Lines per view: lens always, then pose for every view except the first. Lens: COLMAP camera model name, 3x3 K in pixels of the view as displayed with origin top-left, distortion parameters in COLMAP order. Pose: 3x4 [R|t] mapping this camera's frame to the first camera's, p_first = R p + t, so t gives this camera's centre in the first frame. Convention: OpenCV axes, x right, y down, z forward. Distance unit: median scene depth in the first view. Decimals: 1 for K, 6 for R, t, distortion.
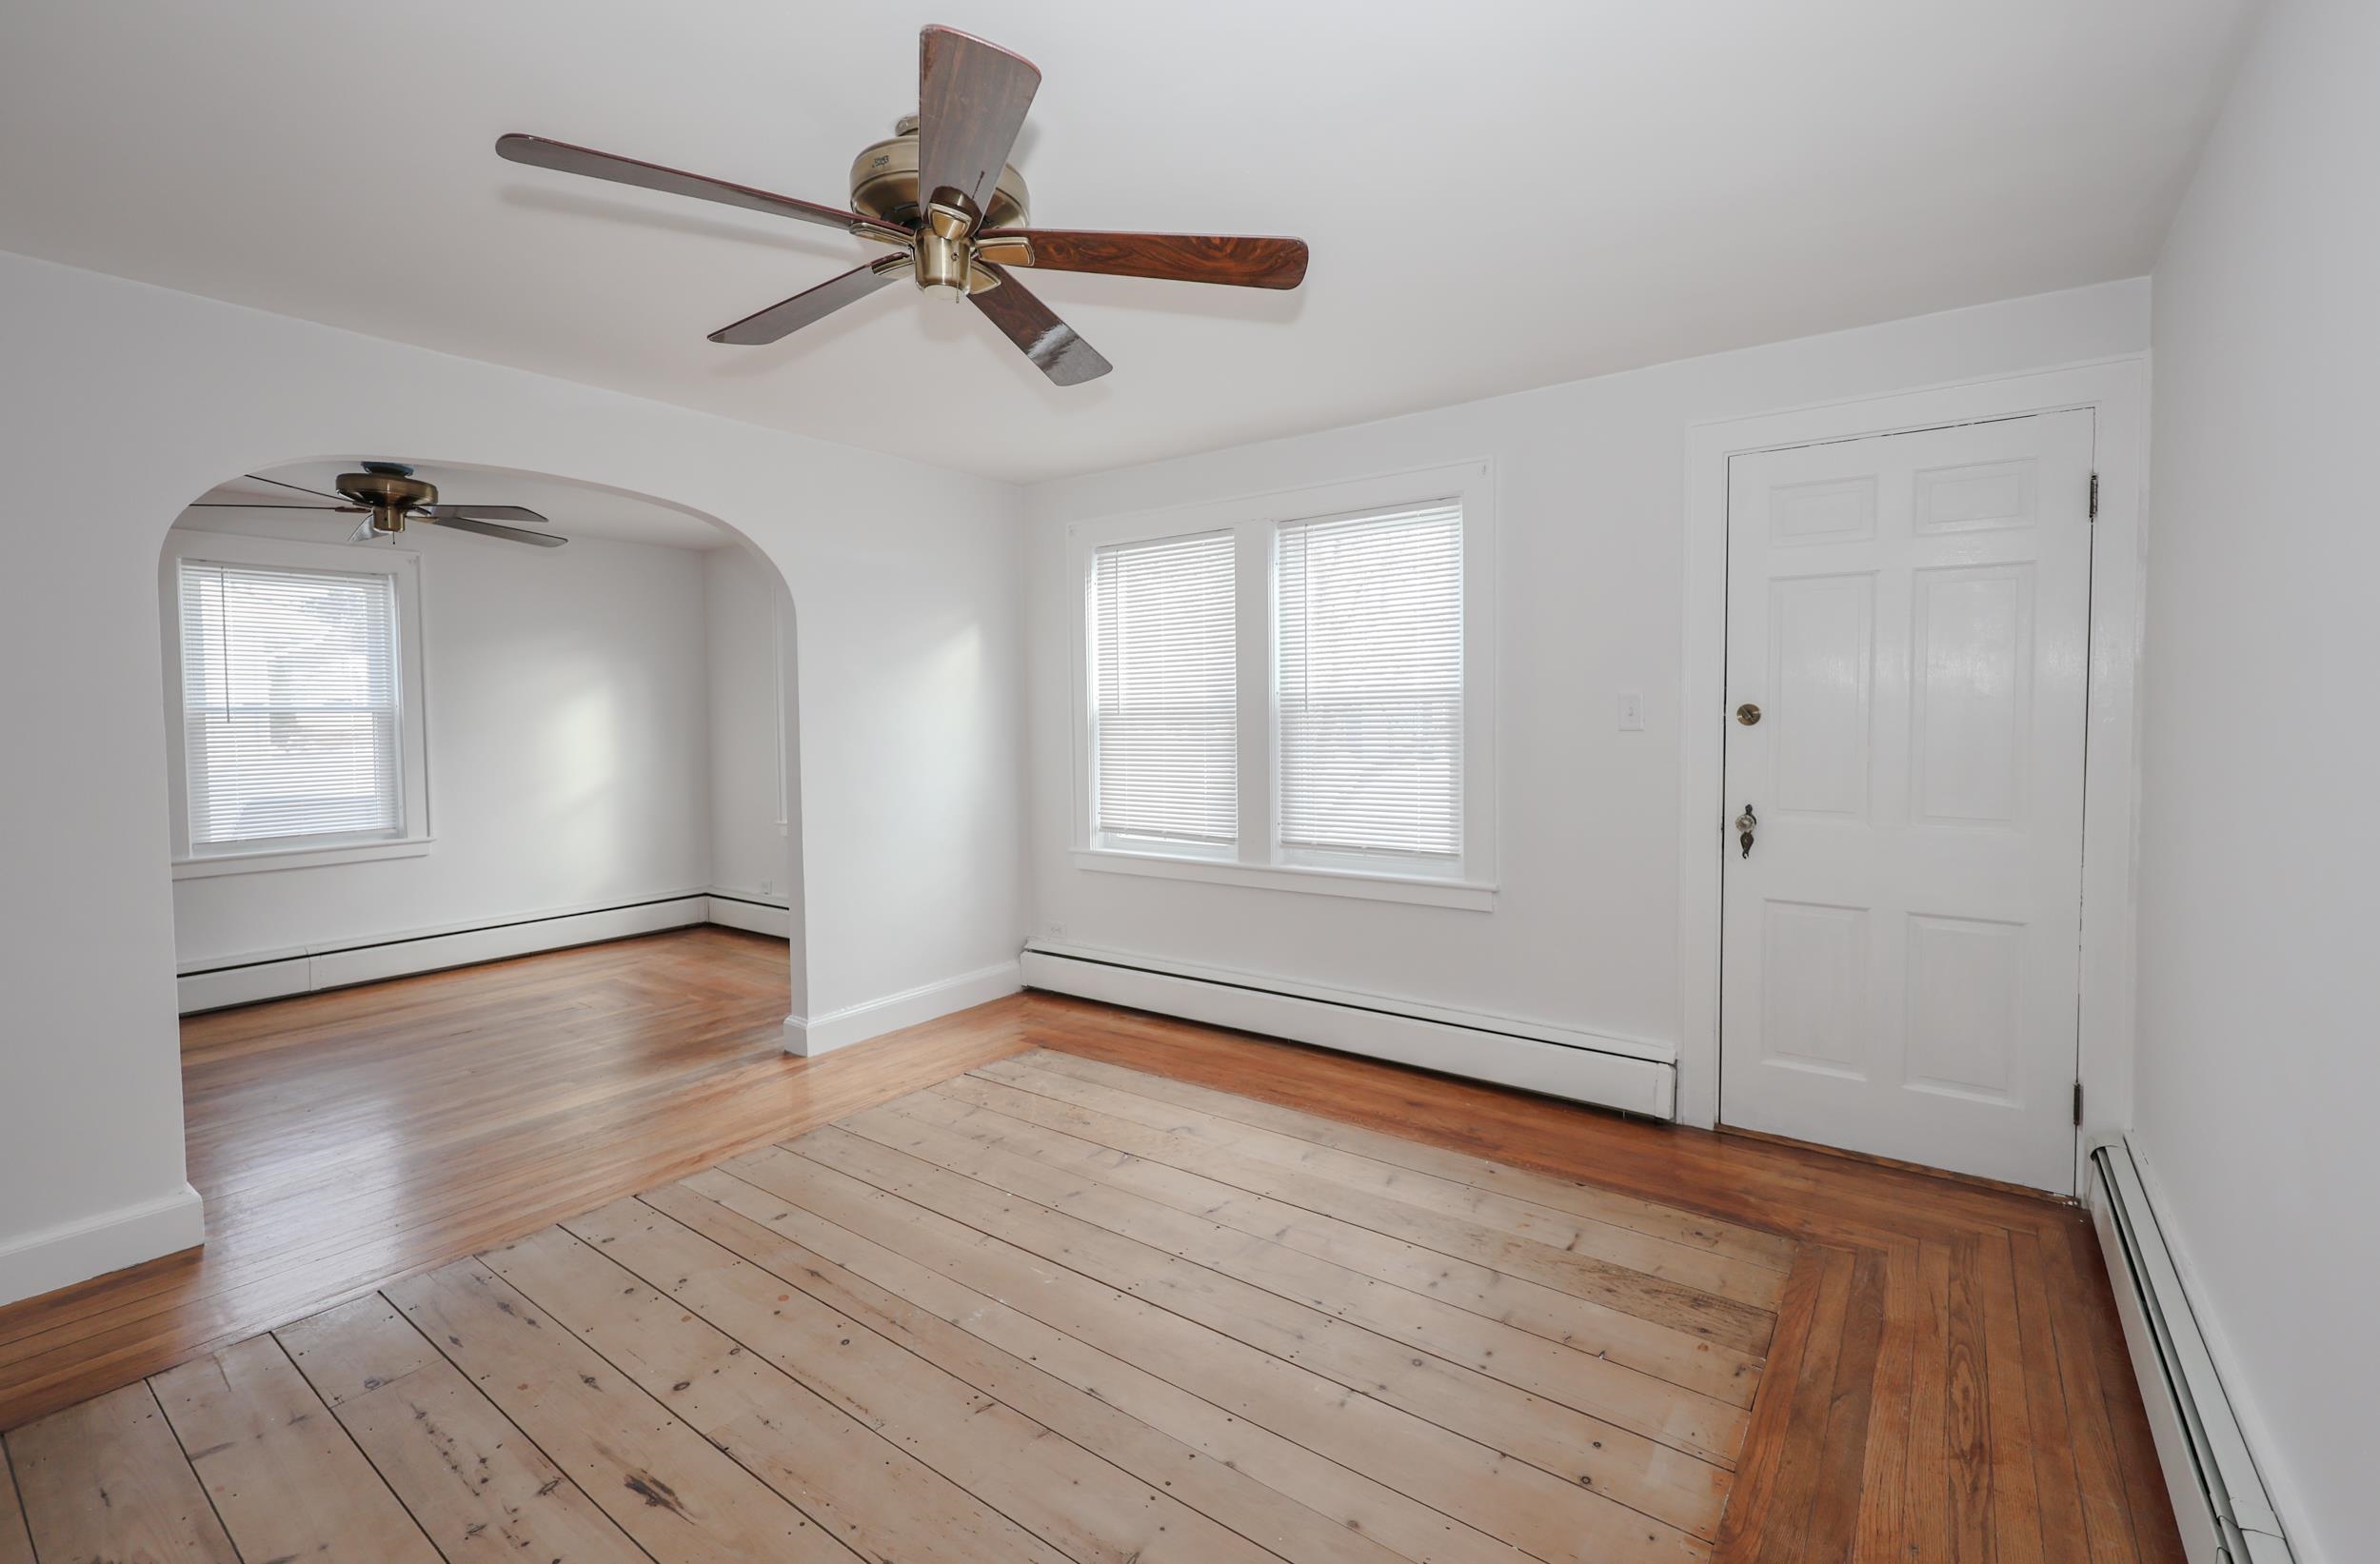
lens RADIAL K [[1027.6, 0, 1217.5], [0, 1027.6, 746.6], [0, 0, 1]] dist [0.007641, -0.000717]
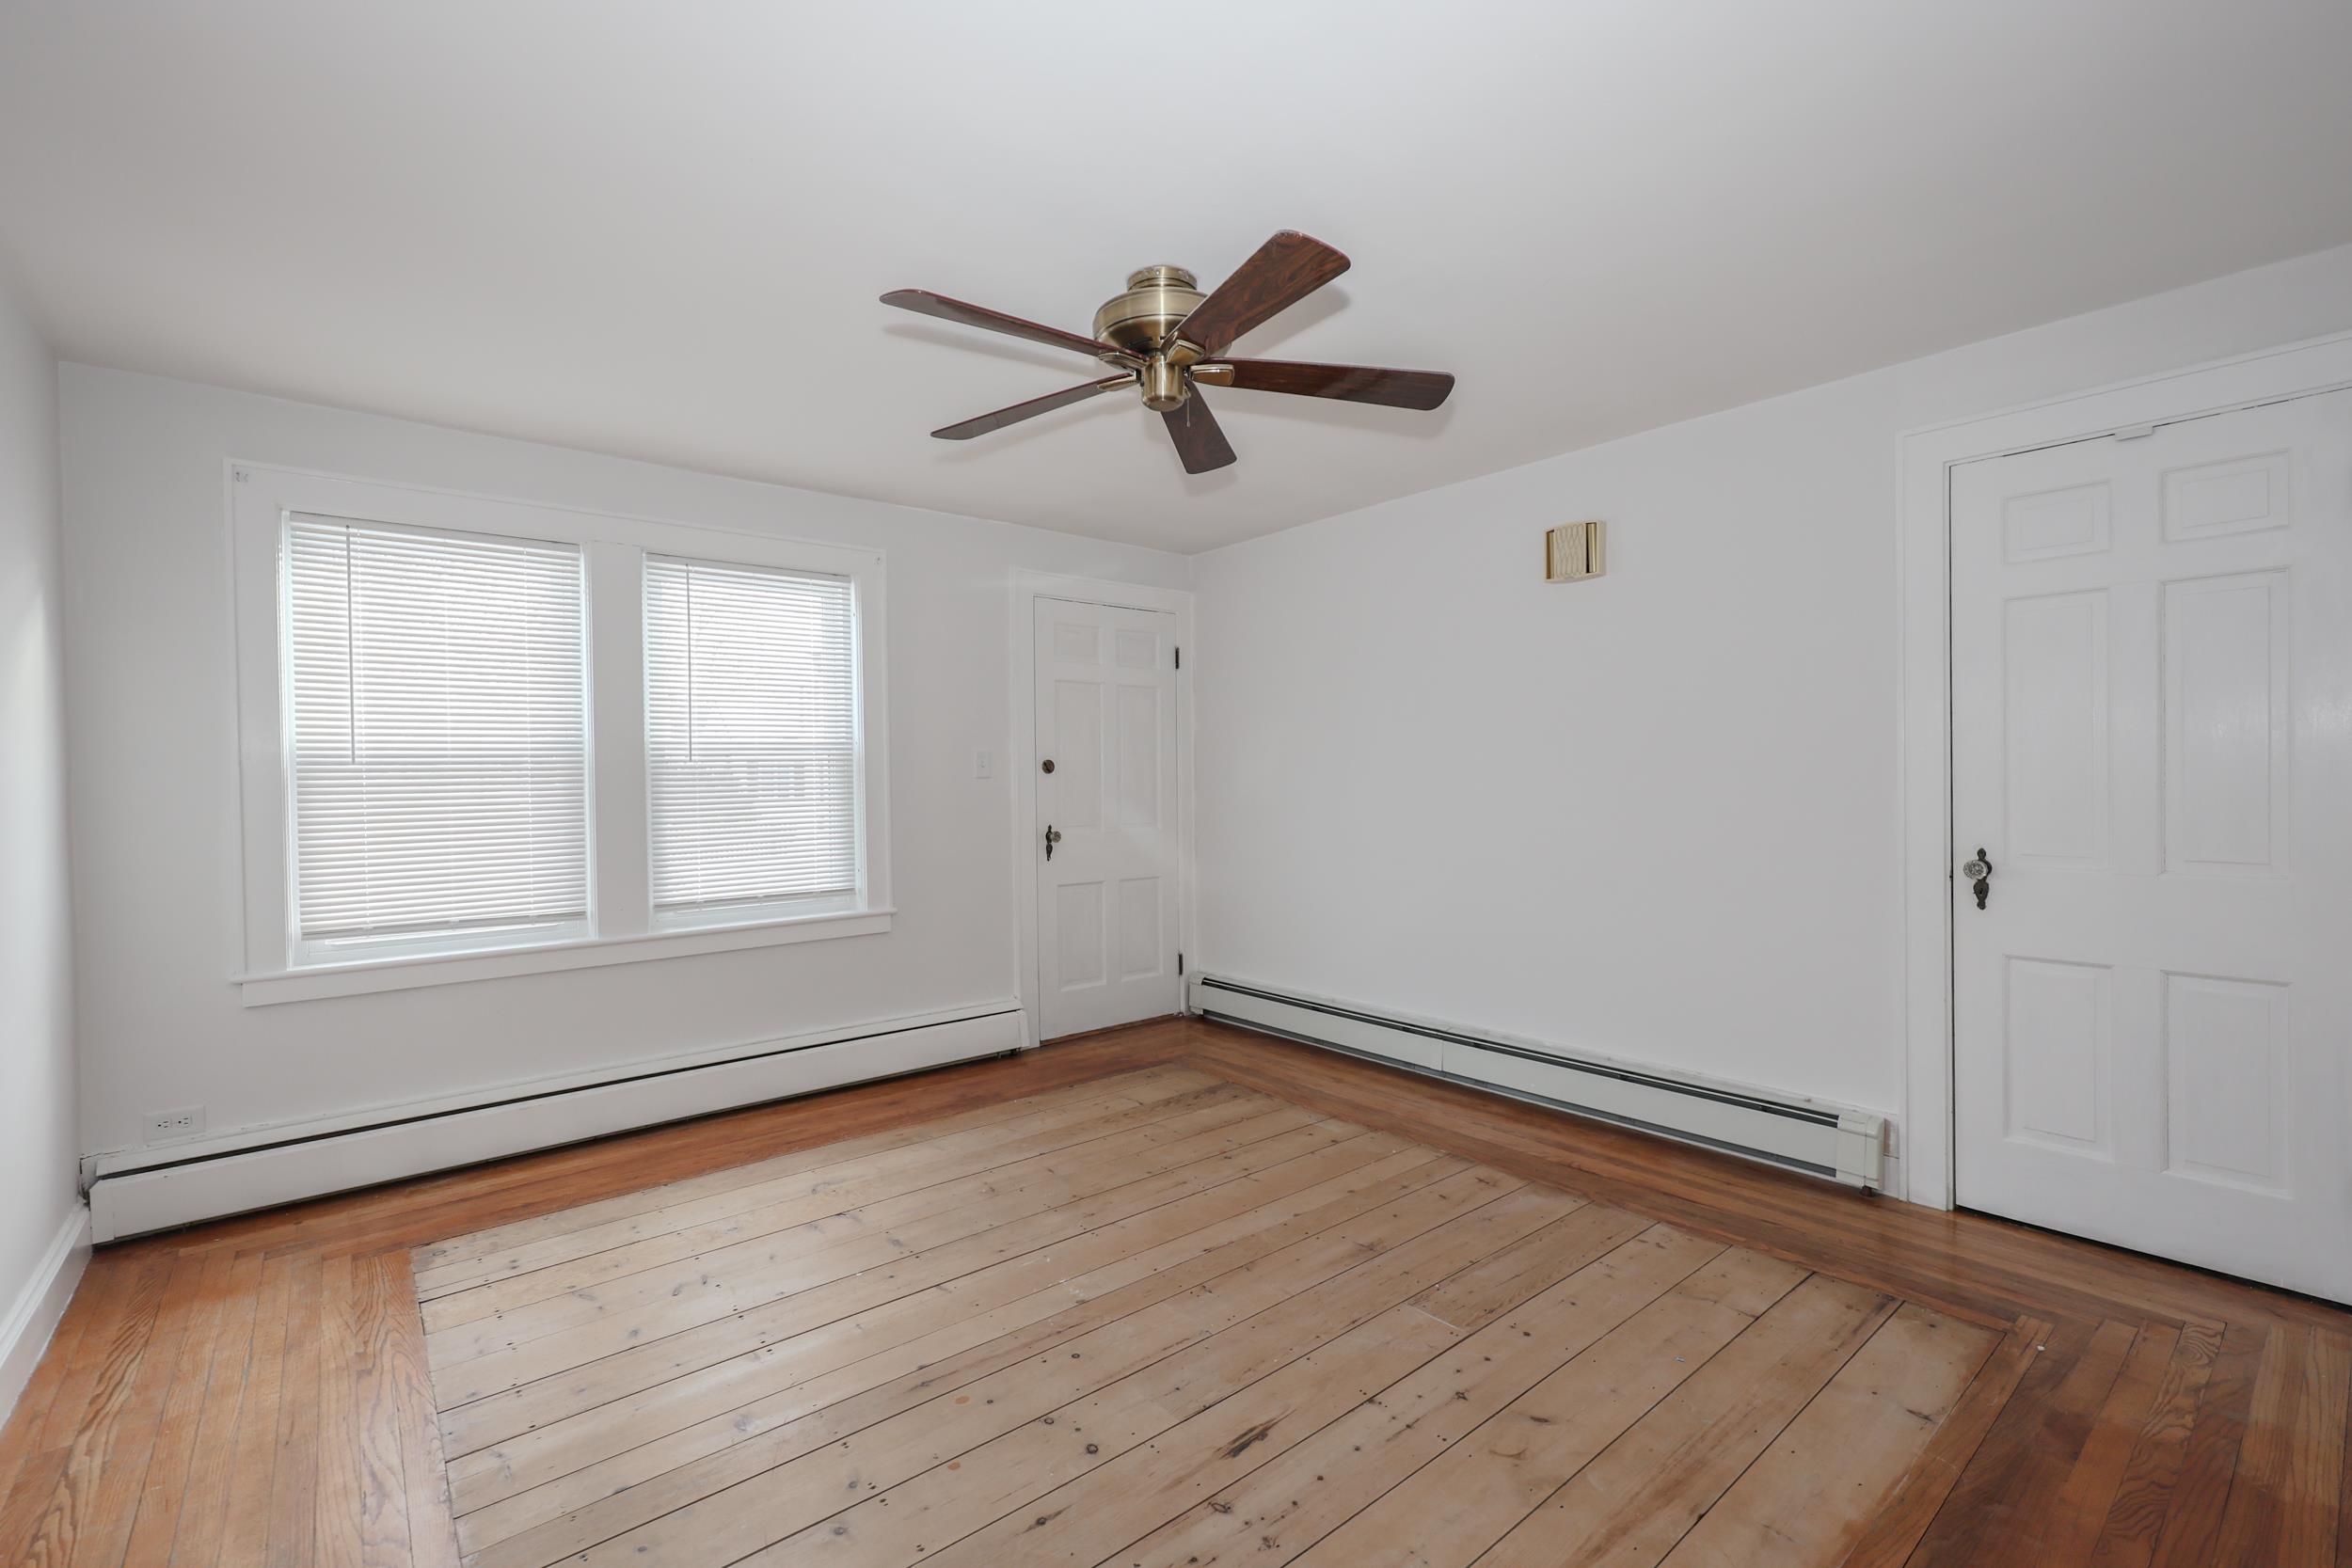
lens RADIAL K [[1013.5, 0, 1178.3], [0, 1013.5, 786.2], [0, 0, 1]] dist [0.001497, -0.000048]
pose [[0.253095, -0.002116, 0.967439, -0.820752], [0.042153, 0.999072, -0.008843, 0.018278], [-0.966523, 0.043018, 0.252950, 0.394174]]
